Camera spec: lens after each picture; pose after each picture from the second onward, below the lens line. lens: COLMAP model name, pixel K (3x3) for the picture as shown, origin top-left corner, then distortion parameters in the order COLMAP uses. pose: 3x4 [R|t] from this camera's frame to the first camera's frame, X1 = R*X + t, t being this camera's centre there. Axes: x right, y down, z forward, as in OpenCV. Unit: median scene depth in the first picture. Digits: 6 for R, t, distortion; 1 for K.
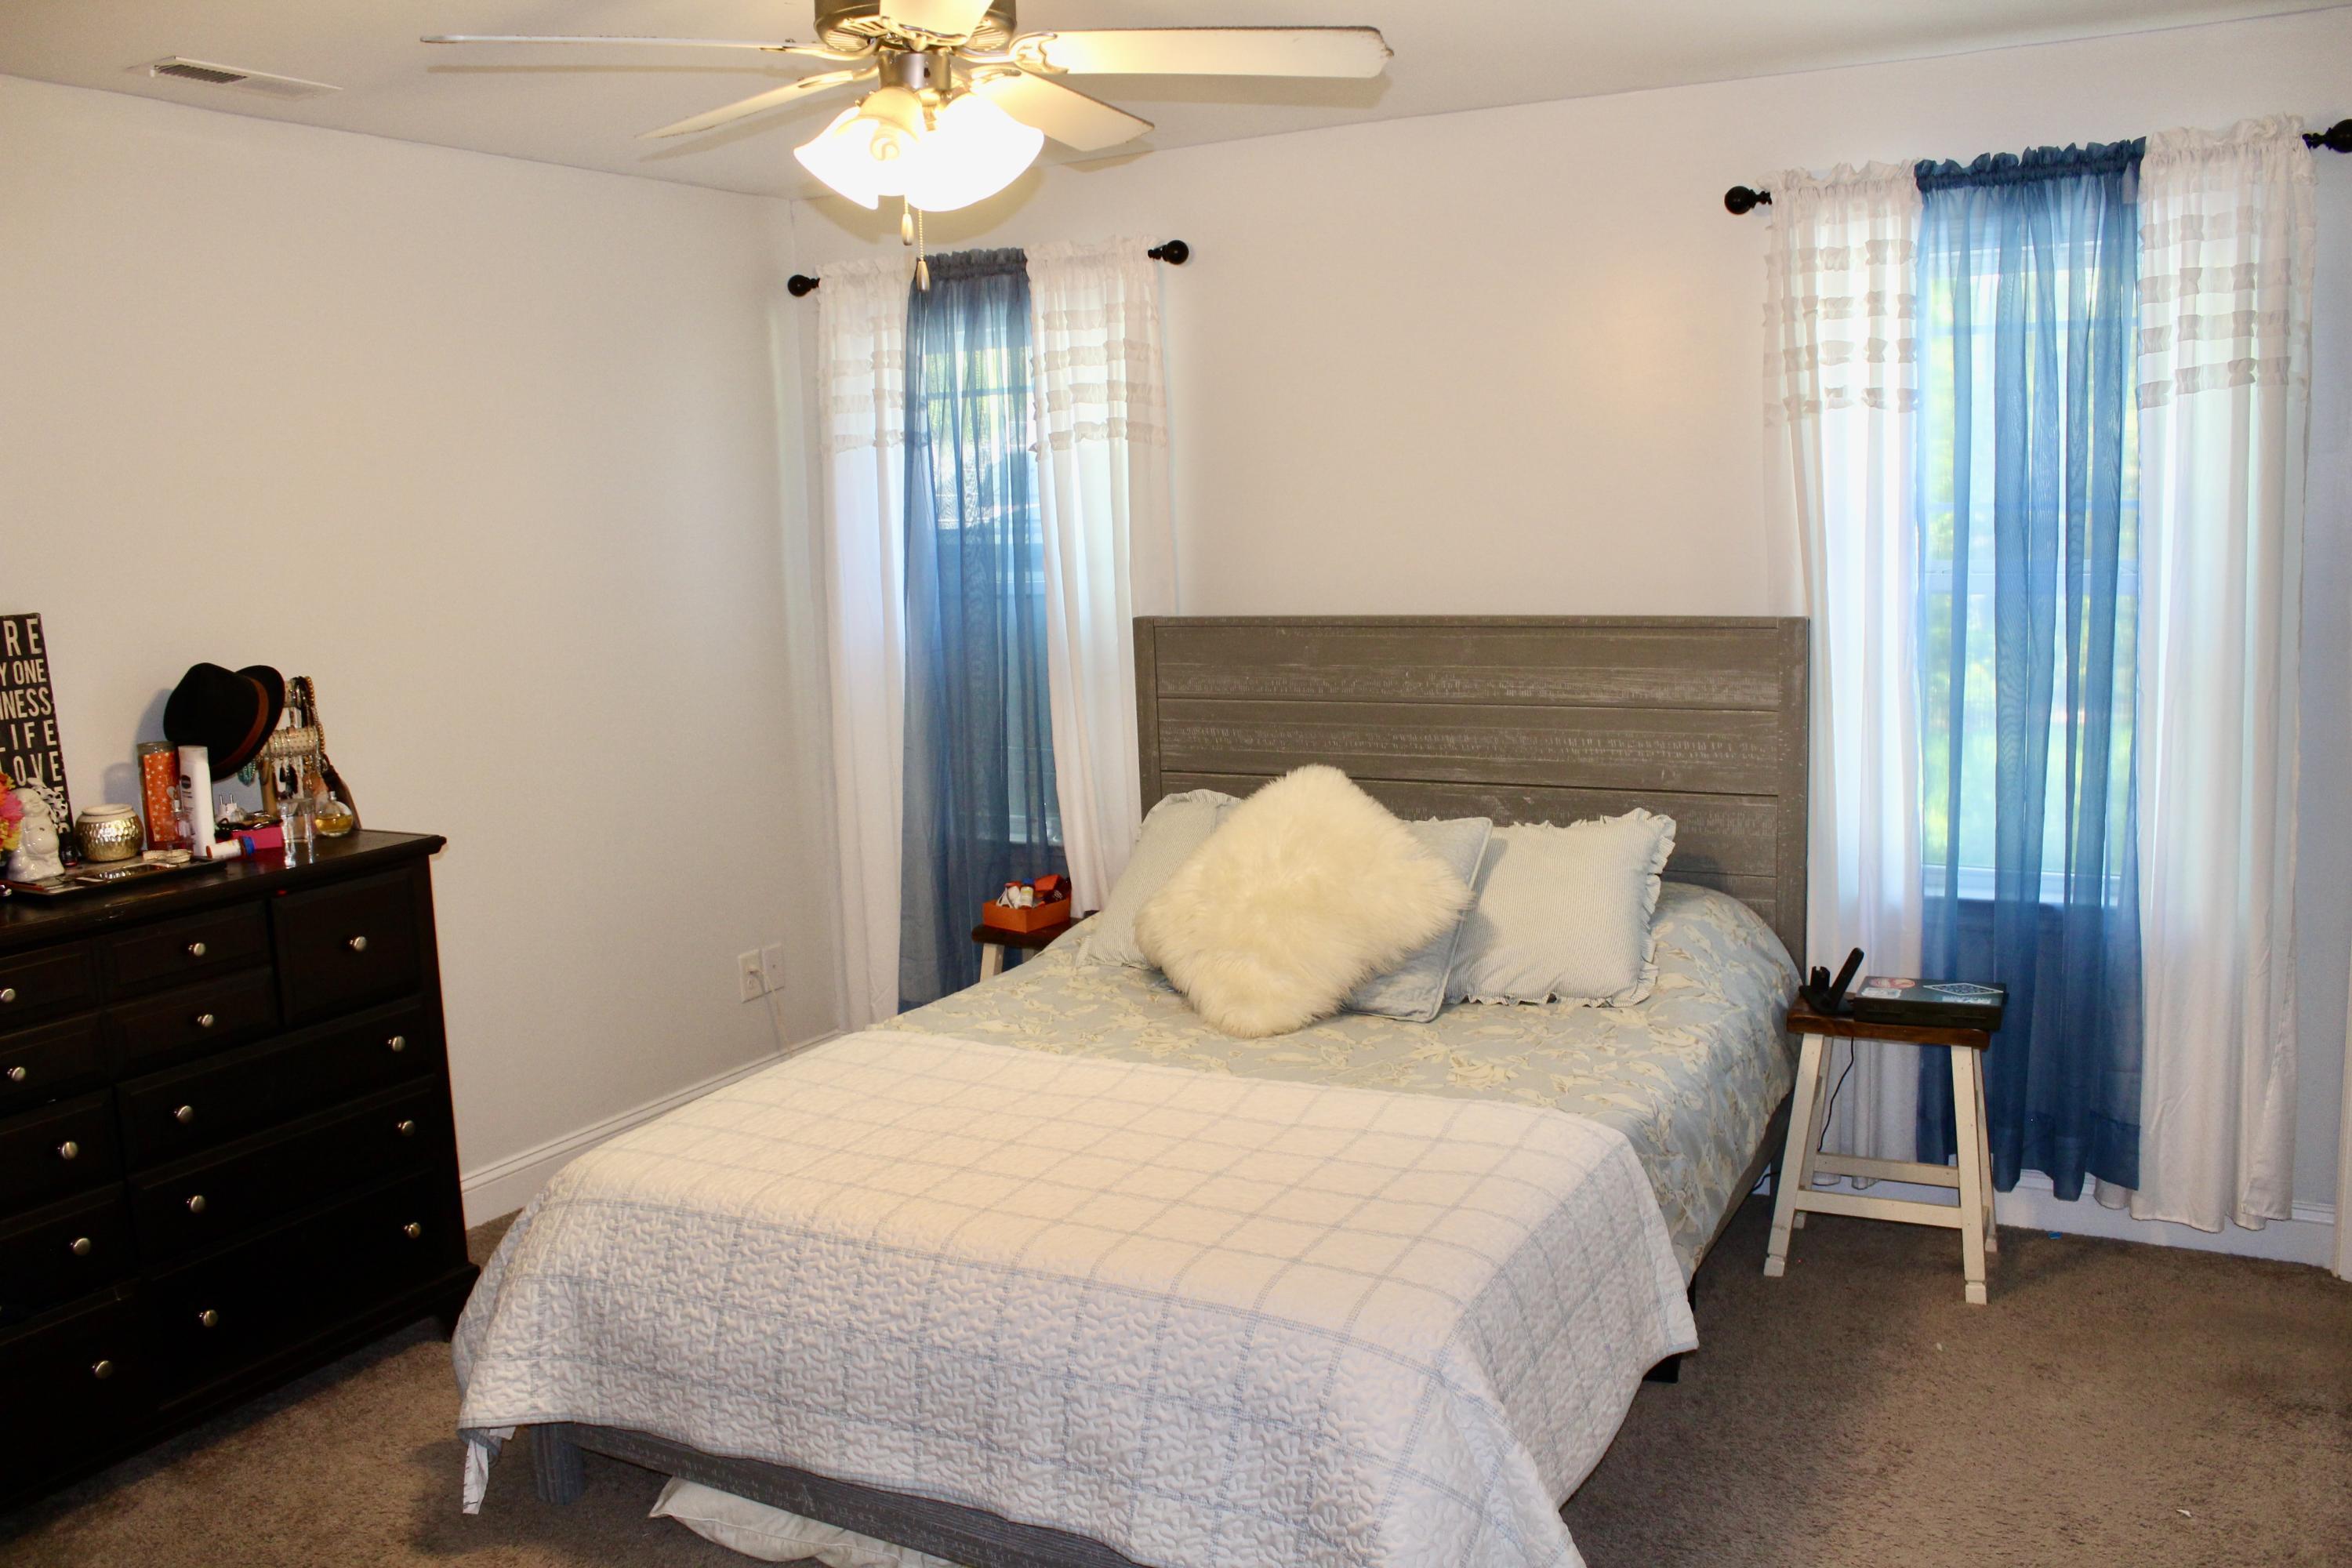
lens RADIAL K [[1948.2, 0, 1180.7], [0, 1948.2, 790.1], [0, 0, 1]] dist [-0.169727, 0.153790]
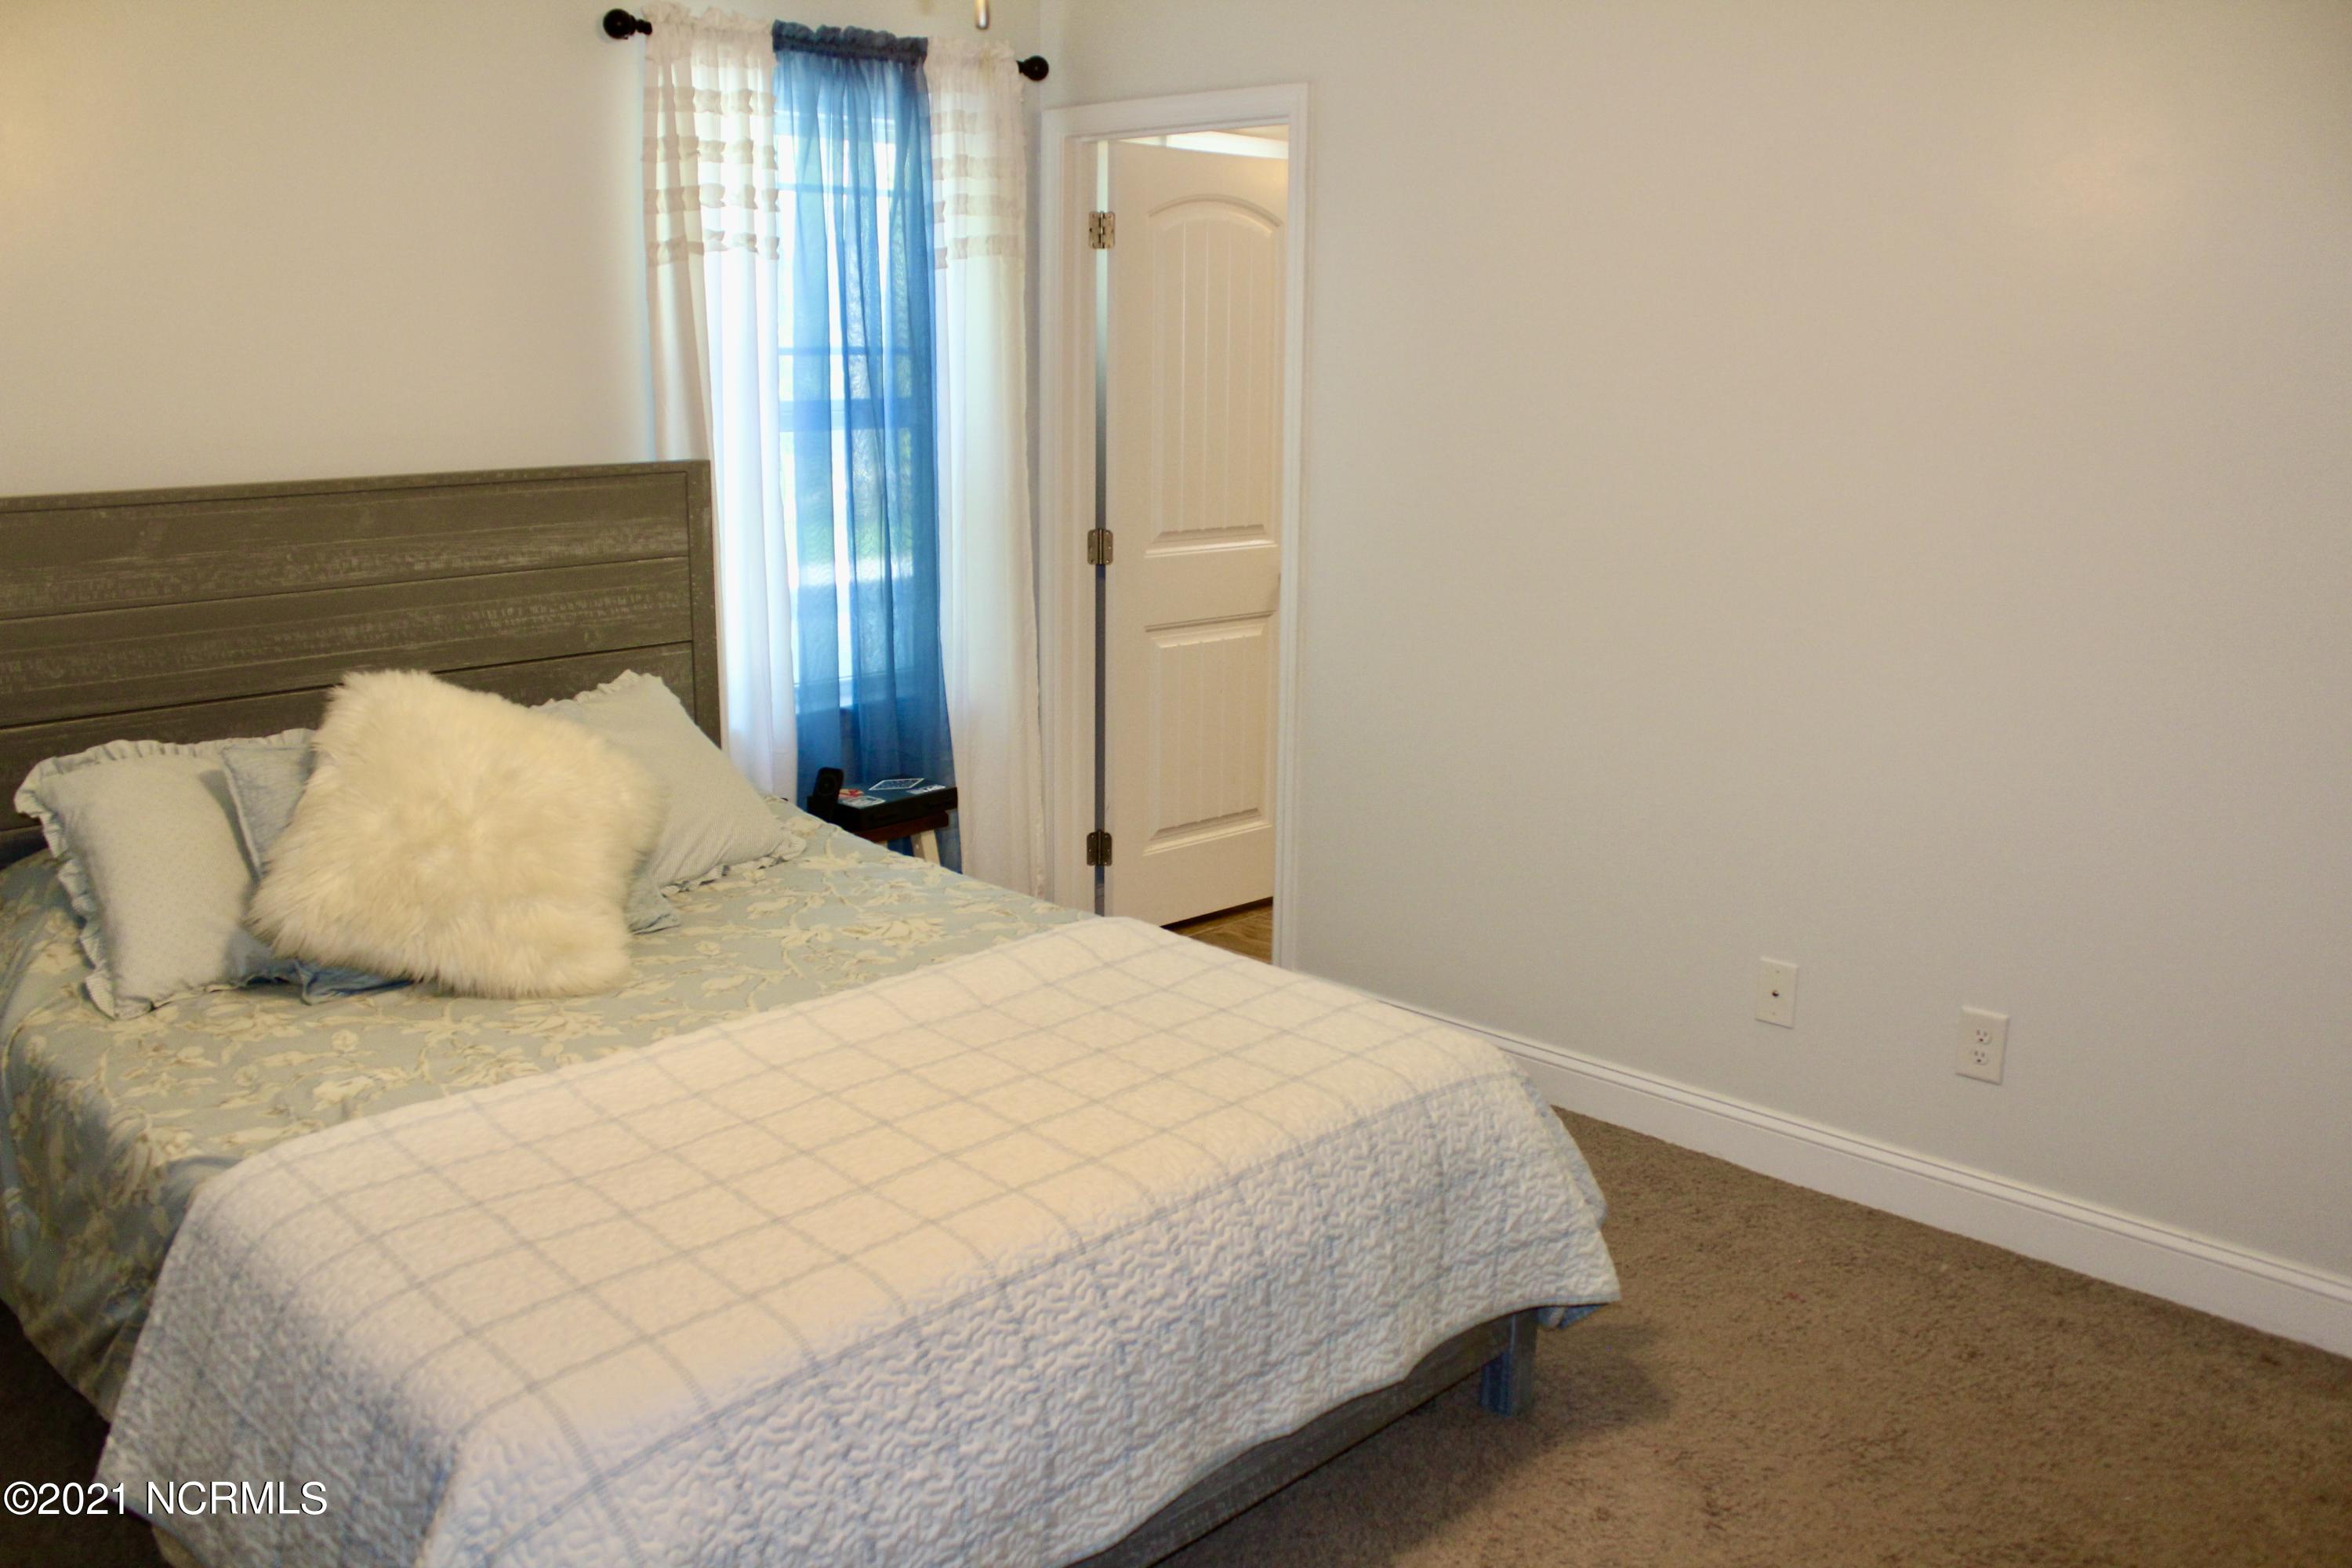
lens RADIAL K [[1948.2, 0, 1180.7], [0, 1948.2, 790.1], [0, 0, 1]] dist [-0.169727, 0.153790]
pose [[0.261960, -0.181618, 0.947835, -0.603695], [0.119694, 0.980664, 0.154827, -0.047114], [-0.957627, 0.072891, 0.278634, 0.500674]]
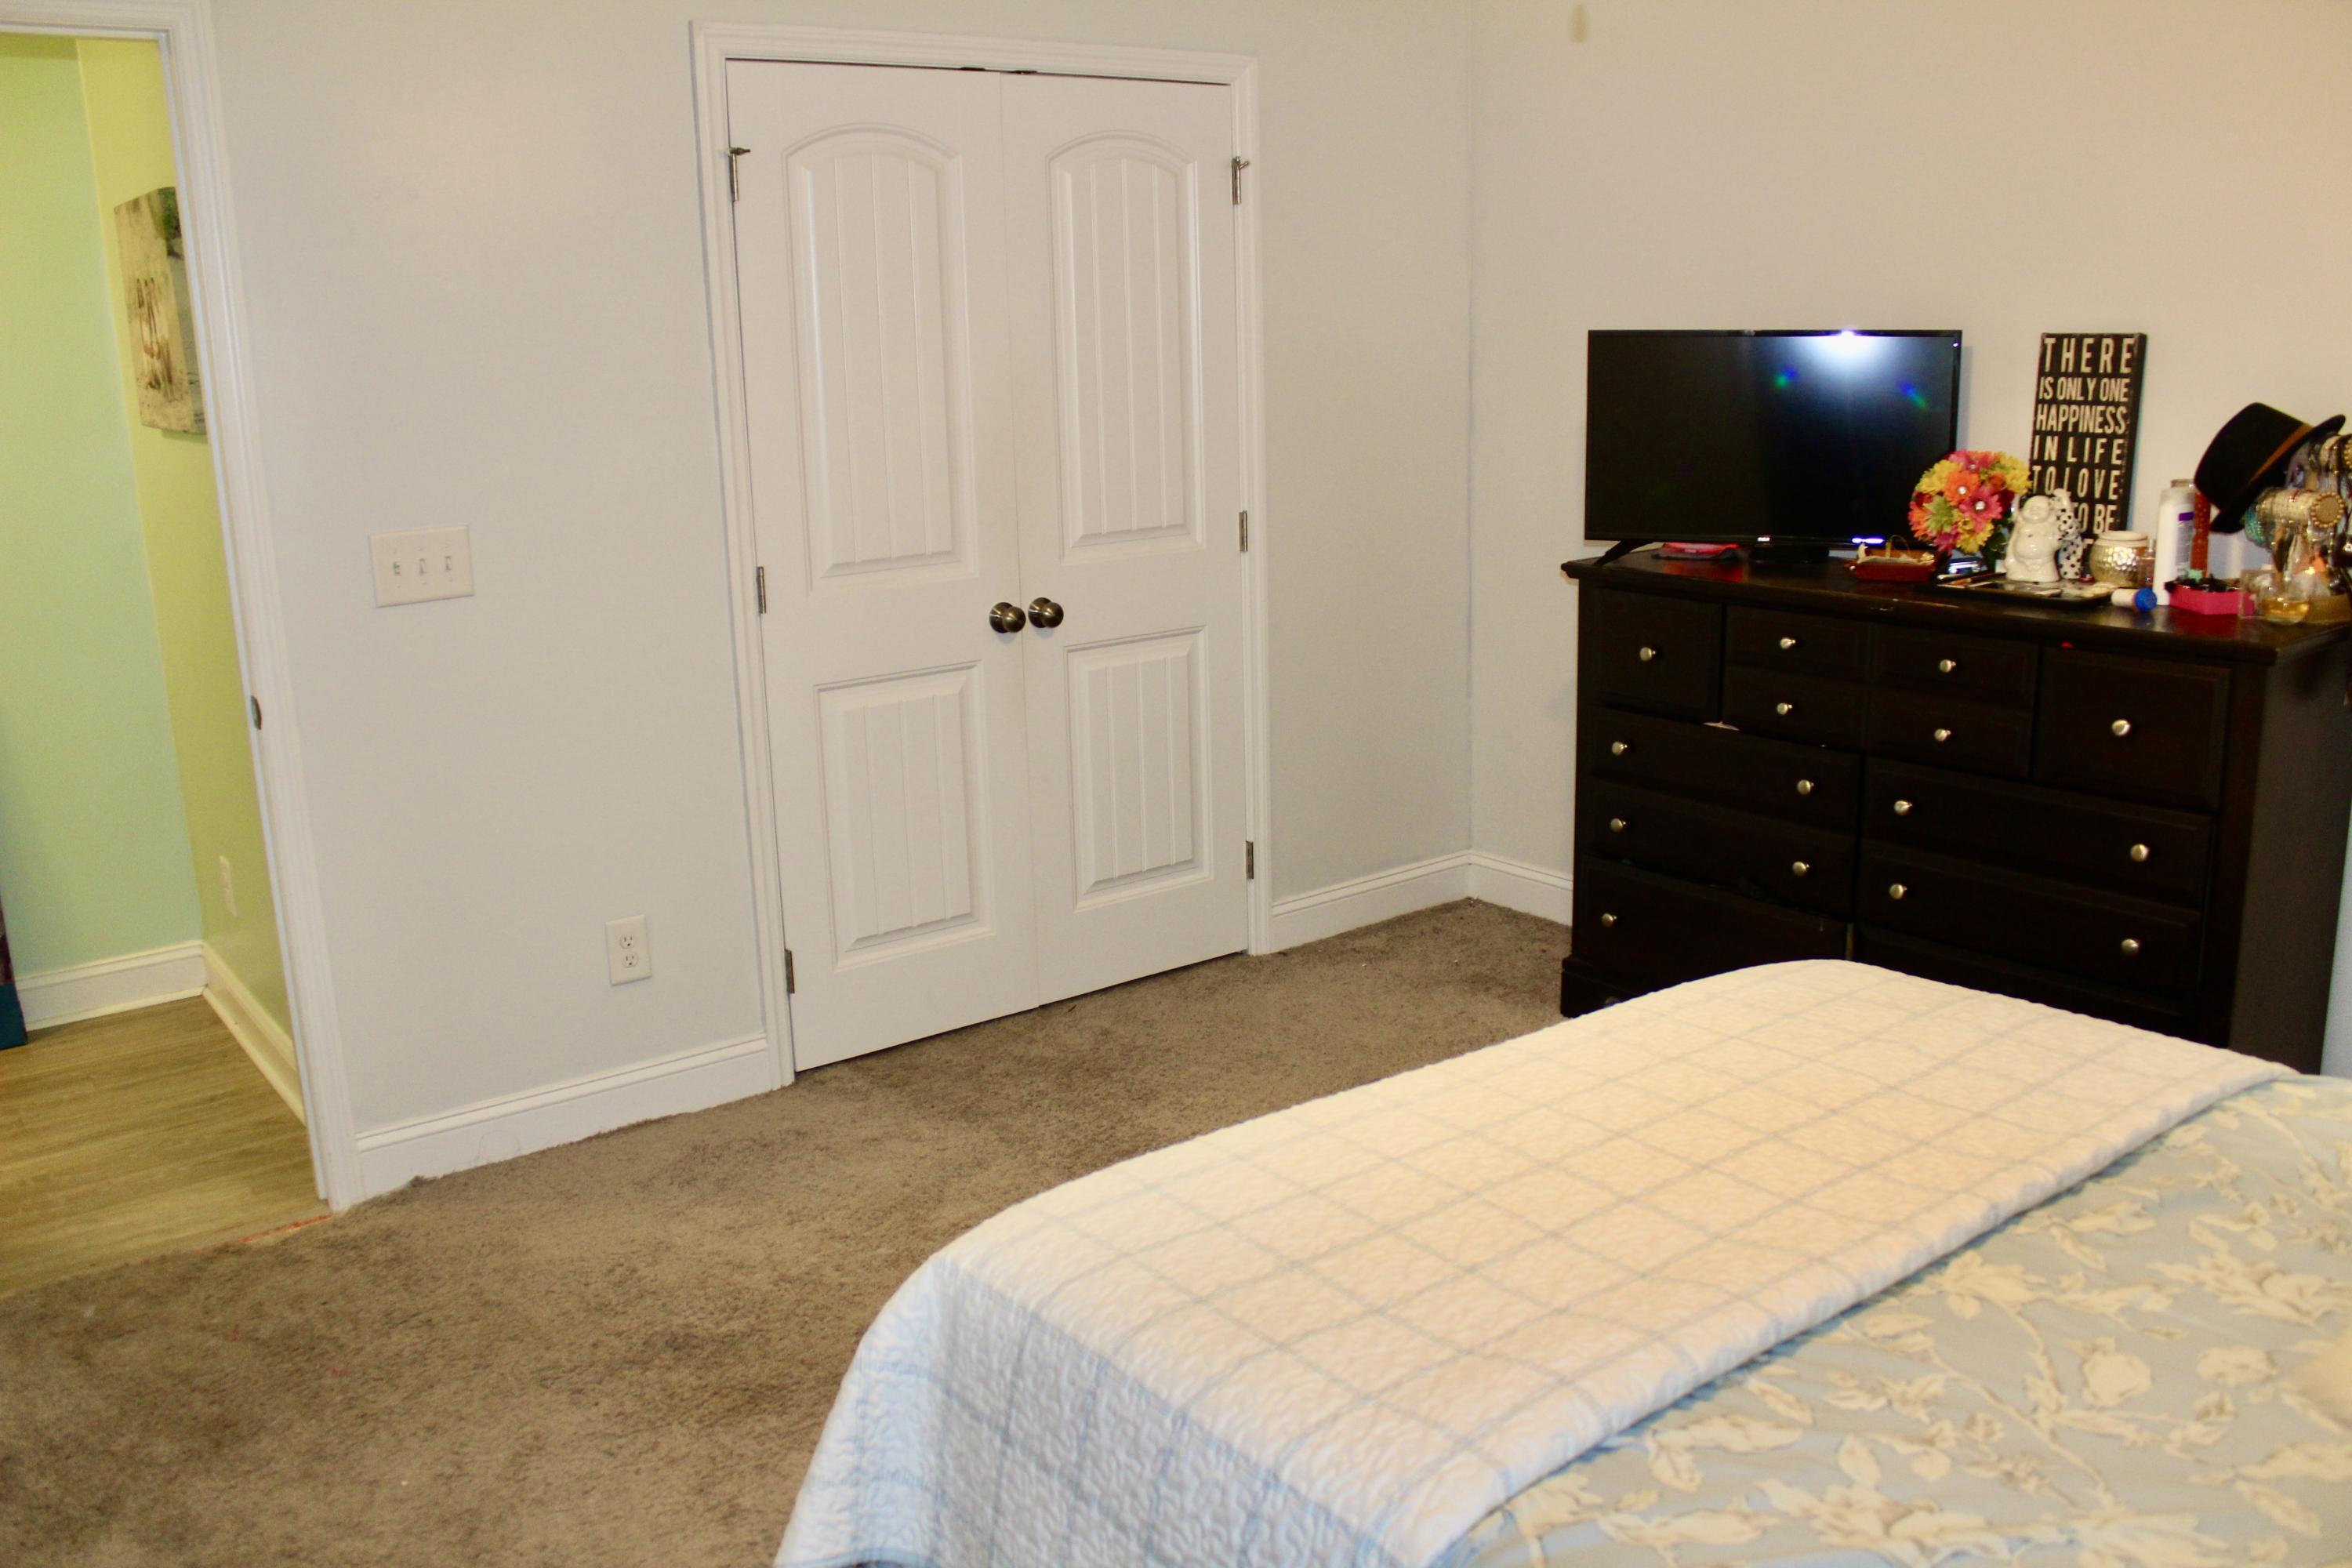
lens RADIAL K [[1948.2, 0, 1180.7], [0, 1948.2, 790.1], [0, 0, 1]] dist [-0.169727, 0.153790]
pose [[-0.404122, 0.263059, -0.876062, 0.480370], [-0.093041, 0.940965, 0.325467, -0.124899], [0.909961, 0.213038, -0.355789, 0.816536]]
